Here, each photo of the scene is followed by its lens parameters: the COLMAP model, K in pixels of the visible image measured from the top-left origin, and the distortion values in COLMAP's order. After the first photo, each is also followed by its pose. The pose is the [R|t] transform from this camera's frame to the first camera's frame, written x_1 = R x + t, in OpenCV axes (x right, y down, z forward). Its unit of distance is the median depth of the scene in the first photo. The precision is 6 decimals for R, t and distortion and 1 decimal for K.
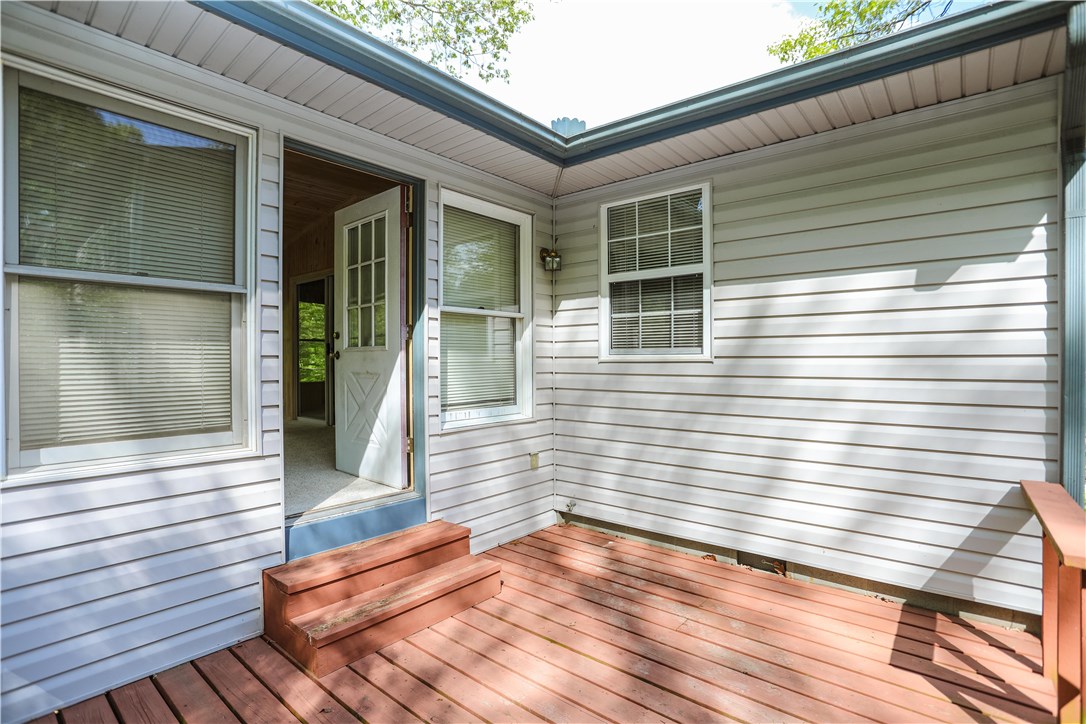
lens RADIAL K [[523.6, 0, 543.0], [0, 523.6, 362.0], [0, 0, 1]] dist [-0.040493, 0.001301]
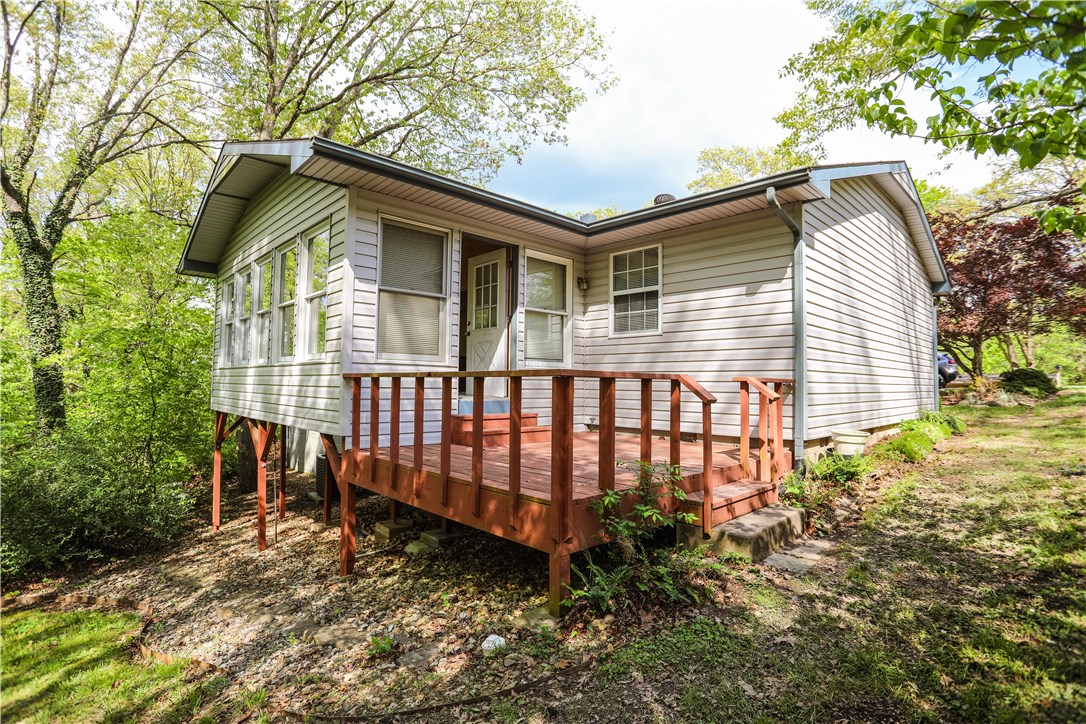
lens RADIAL K [[523.6, 0, 543.0], [0, 523.6, 362.0], [0, 0, 1]] dist [-0.040493, 0.001301]
pose [[0.993392, 0.012563, -0.114084, 0.104363], [-0.017573, 0.998920, -0.043017, 0.188101], [0.113420, 0.044737, 0.992539, -0.966578]]
